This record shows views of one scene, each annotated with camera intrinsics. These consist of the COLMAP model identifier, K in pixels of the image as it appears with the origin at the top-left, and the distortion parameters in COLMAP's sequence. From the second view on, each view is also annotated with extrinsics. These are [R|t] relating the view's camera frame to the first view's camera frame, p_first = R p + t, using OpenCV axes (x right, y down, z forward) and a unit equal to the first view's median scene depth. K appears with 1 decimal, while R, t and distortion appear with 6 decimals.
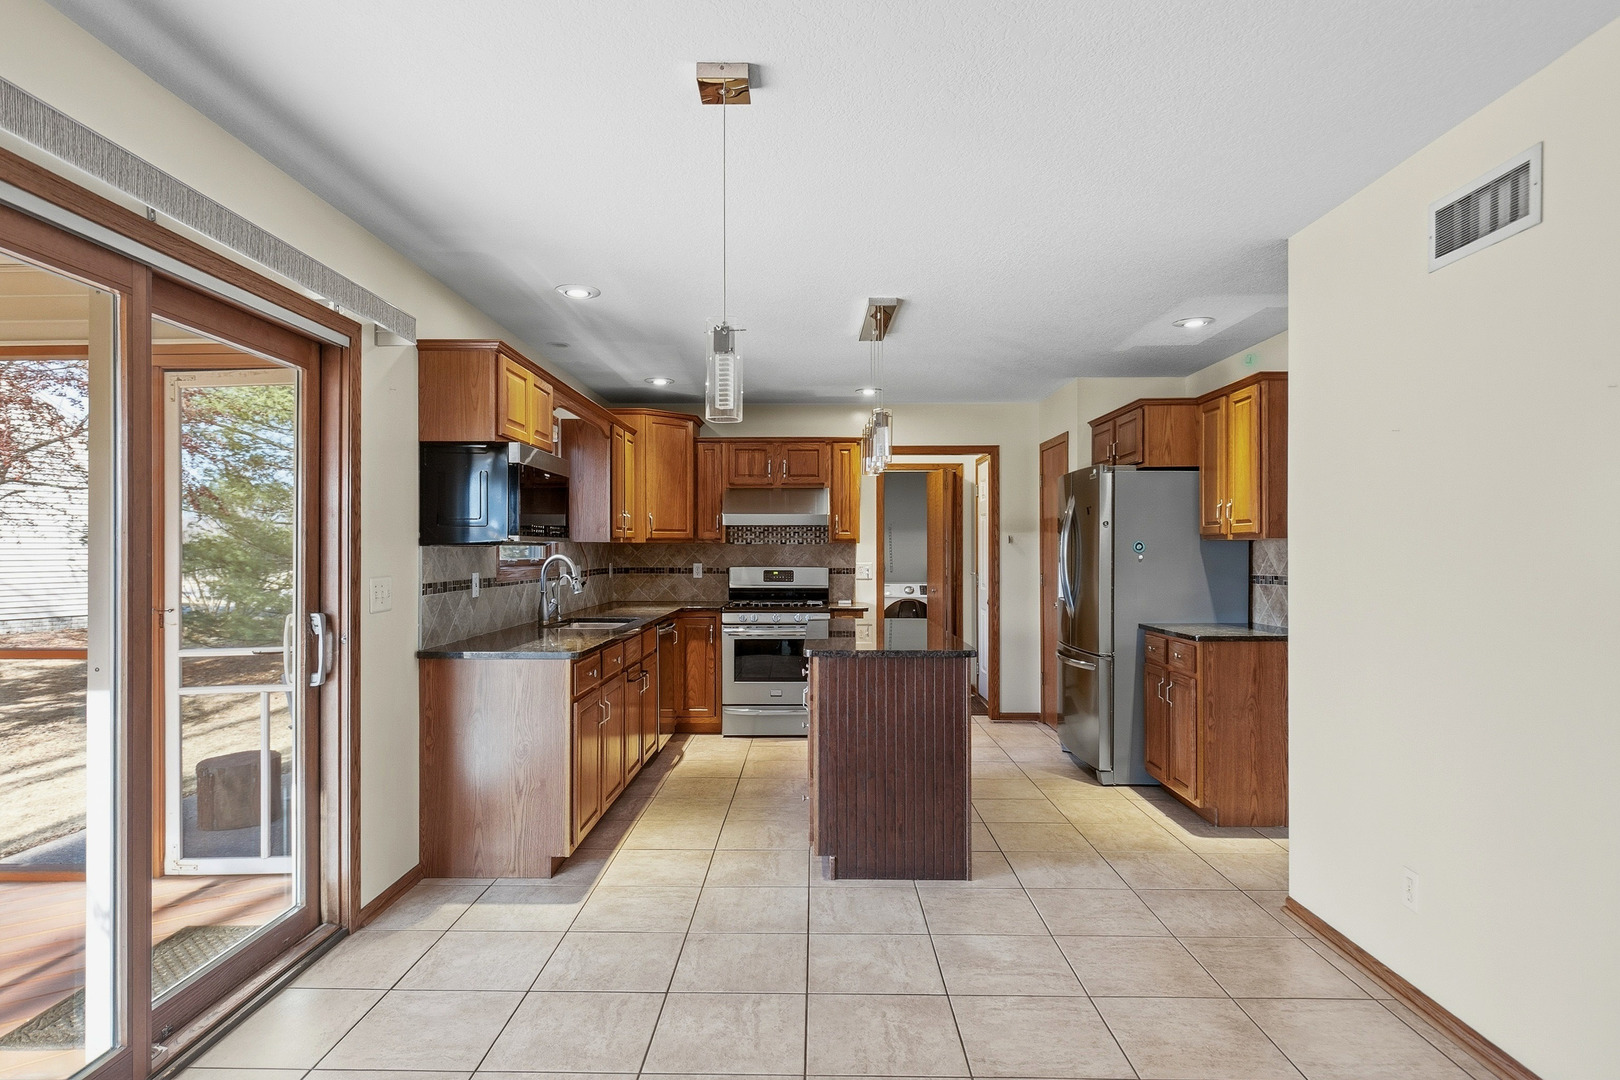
lens RADIAL K [[891.8, 0, 800.2], [0, 891.8, 554.0], [0, 0, 1]] dist [0.001761, -0.000056]
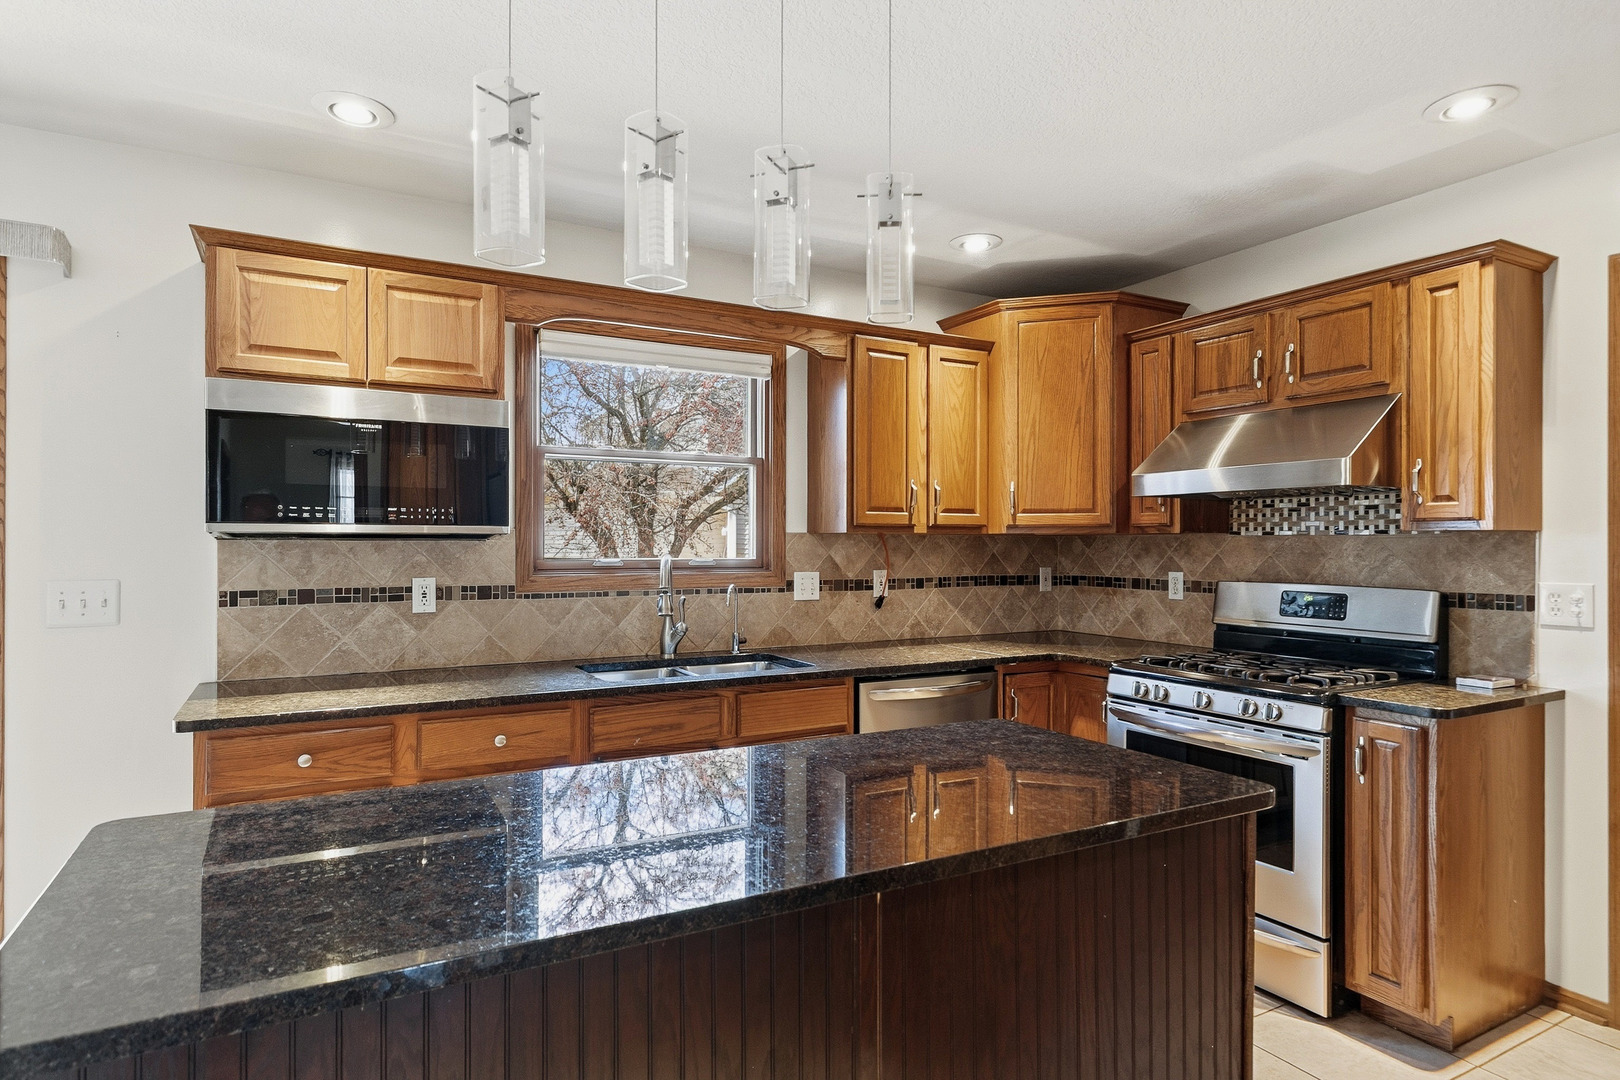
lens RADIAL K [[889.6, 0, 798.6], [0, 889.6, 539.2], [0, 0, 1]] dist [0.004020, -0.001128]
pose [[0.498962, -0.004321, -0.866613, 0.257711], [-0.005656, 0.999950, -0.008242, -0.003741], [0.866605, 0.009013, 0.498913, 0.601718]]
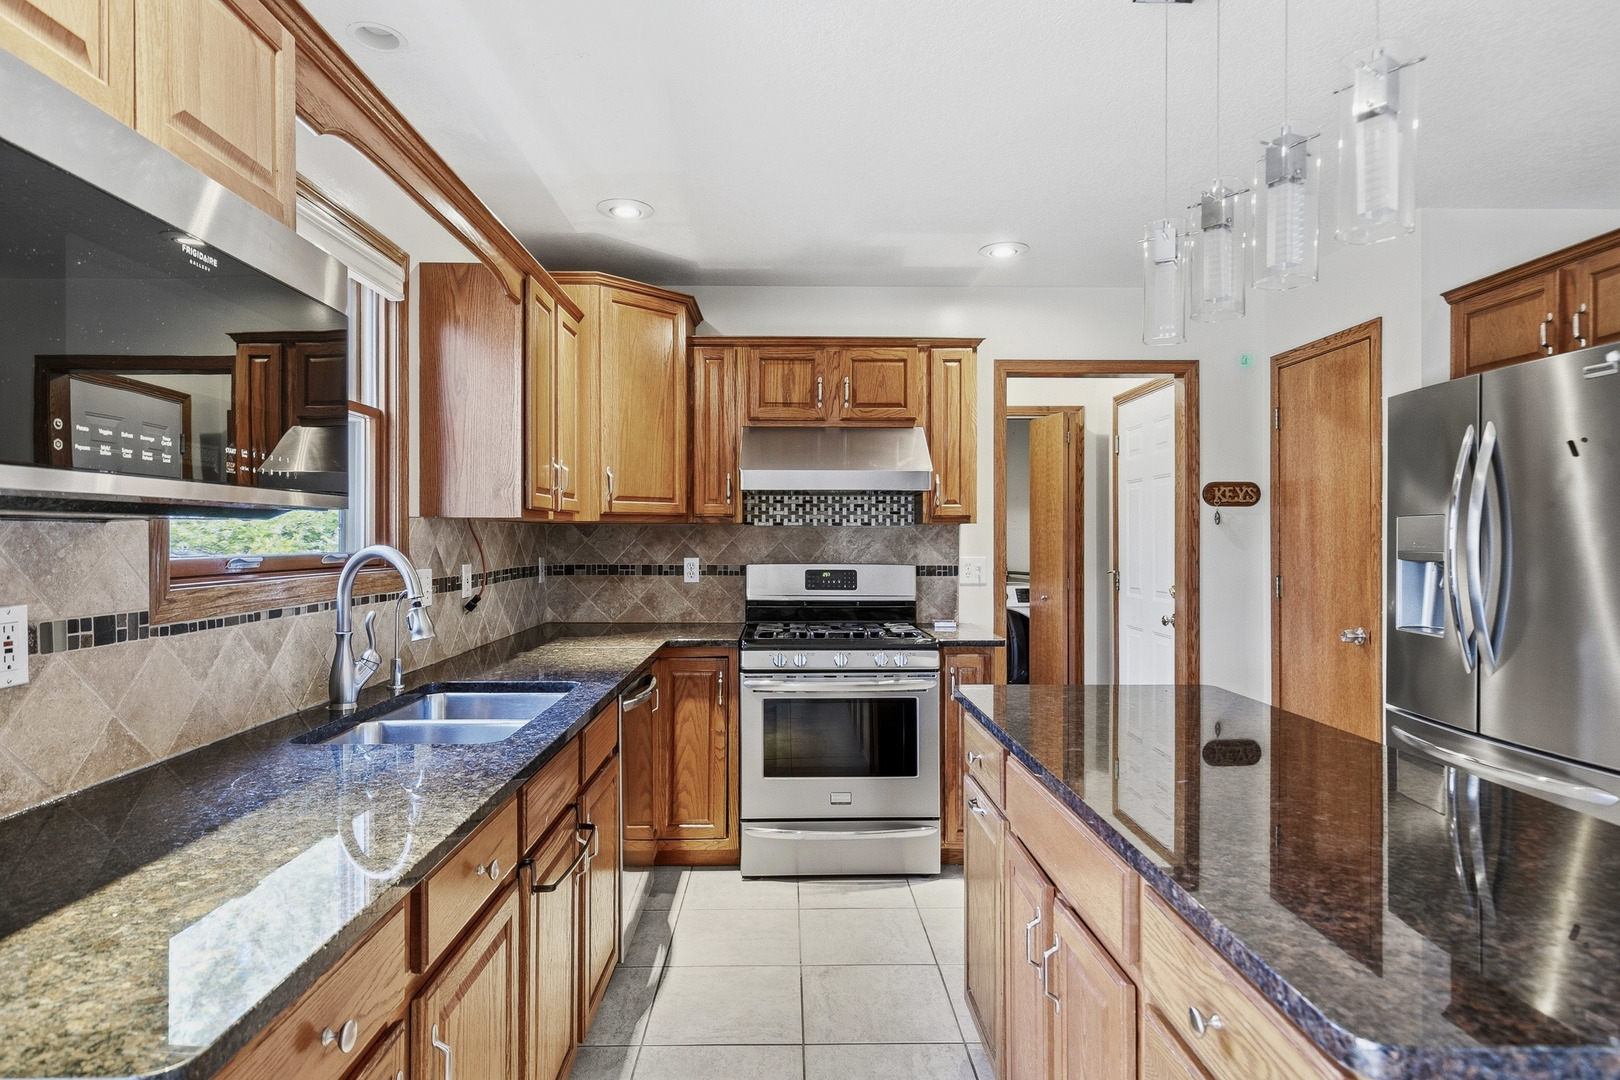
lens RADIAL K [[889.6, 0, 798.6], [0, 889.6, 539.2], [0, 0, 1]] dist [0.004020, -0.001128]
pose [[0.999477, 0.000379, 0.032351, -0.070452], [-0.000346, 0.999999, -0.001041, -0.001398], [-0.032351, 0.001029, 0.999476, 0.457508]]
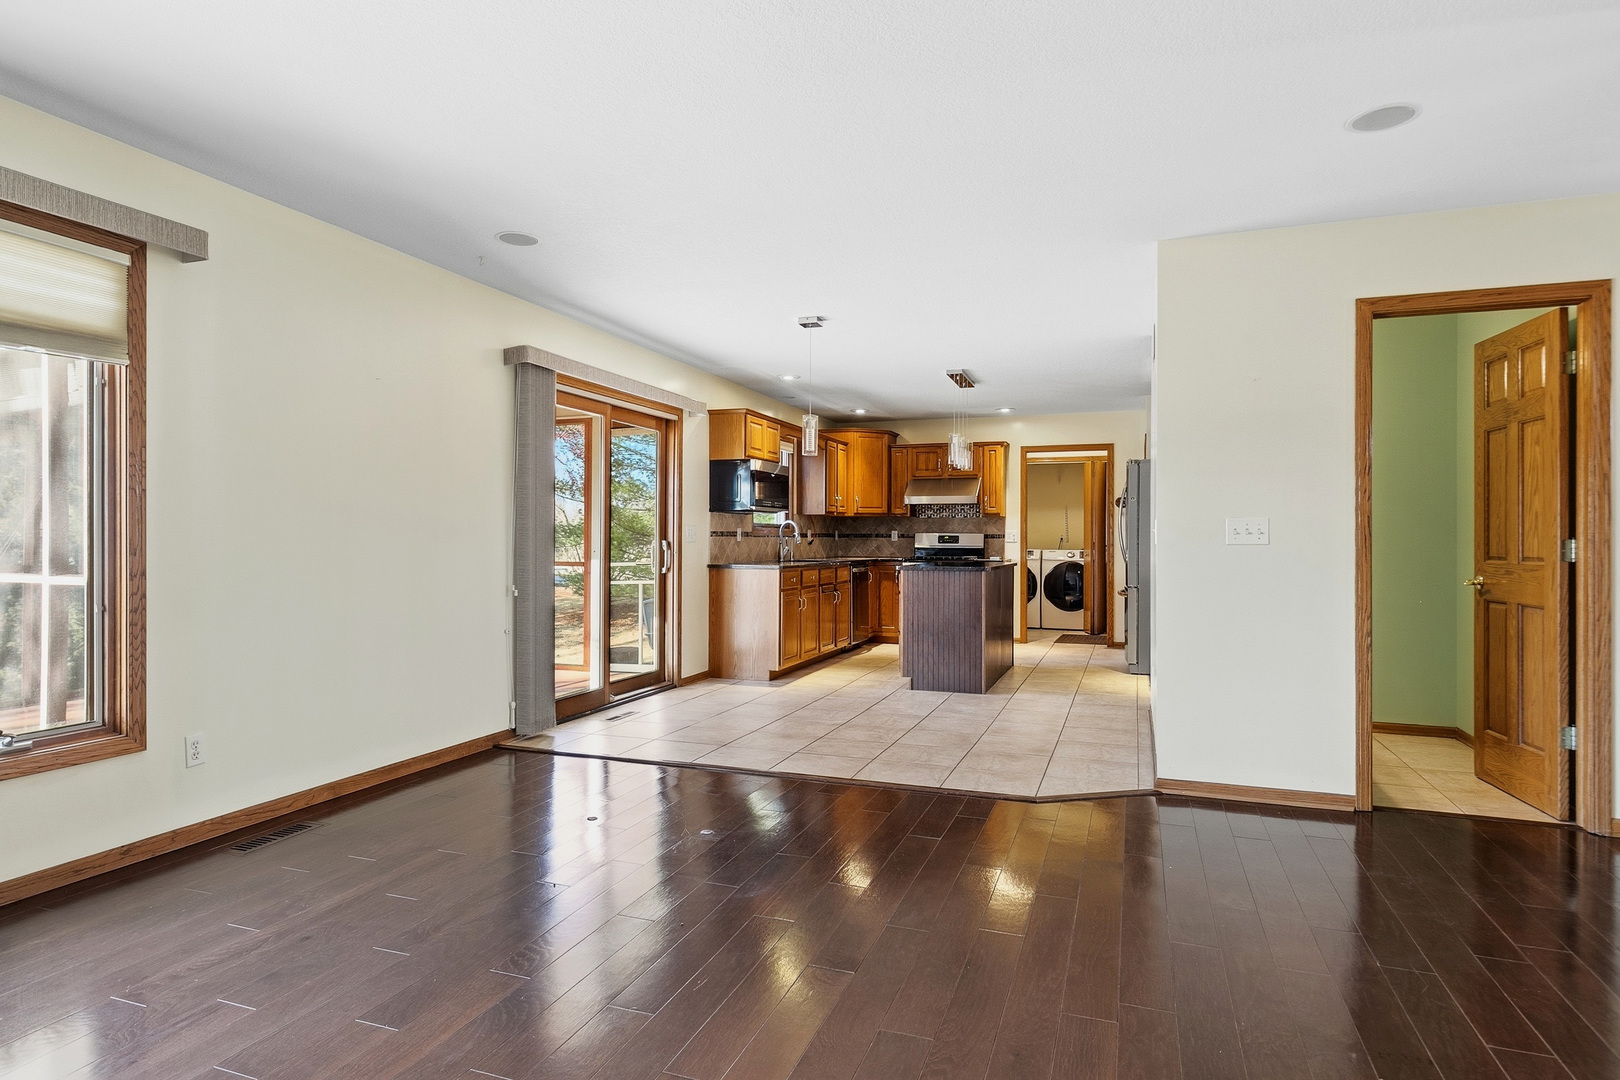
lens RADIAL K [[889.6, 0, 798.6], [0, 889.6, 539.2], [0, 0, 1]] dist [0.004020, -0.001128]
pose [[0.943136, 0.003825, -0.332384, 0.244749], [-0.005139, 0.999982, -0.003072, 0.032496], [0.332367, 0.004605, 0.943139, -0.469139]]
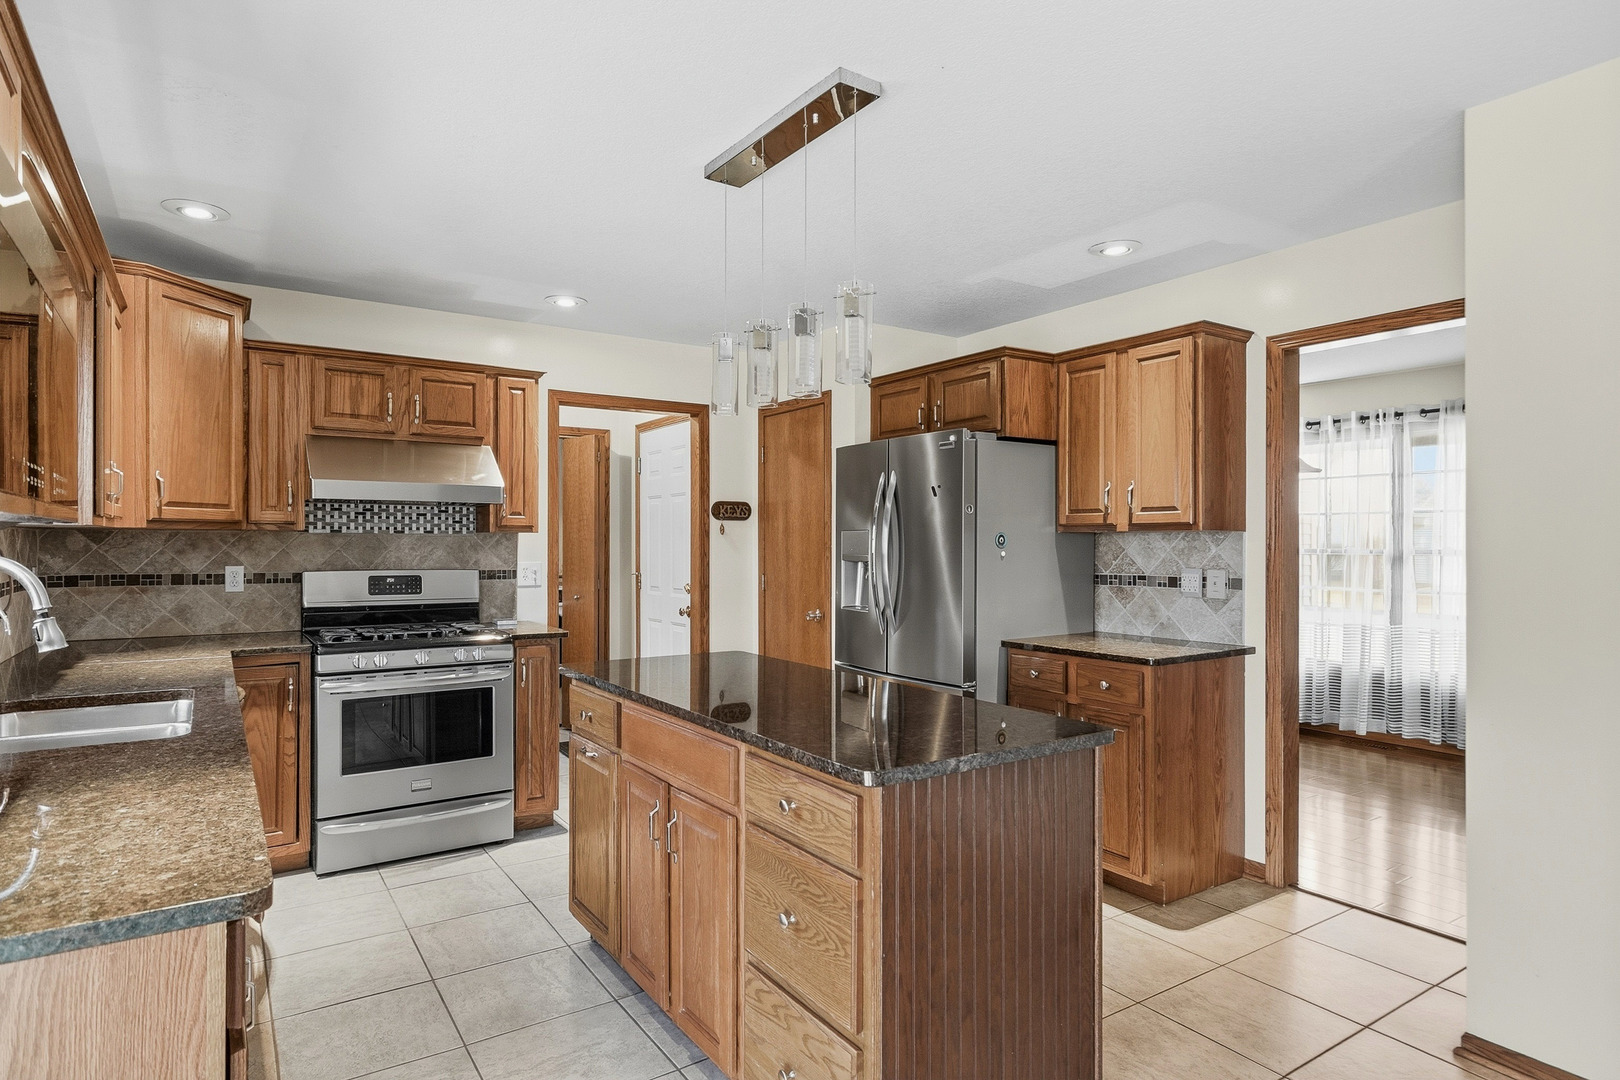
lens RADIAL K [[889.6, 0, 798.6], [0, 889.6, 539.2], [0, 0, 1]] dist [0.004020, -0.001128]
pose [[0.825959, 0.003838, 0.563717, -0.153441], [-0.000116, 0.999978, -0.006640, -0.003036], [-0.563730, 0.005419, 0.825941, 0.370230]]
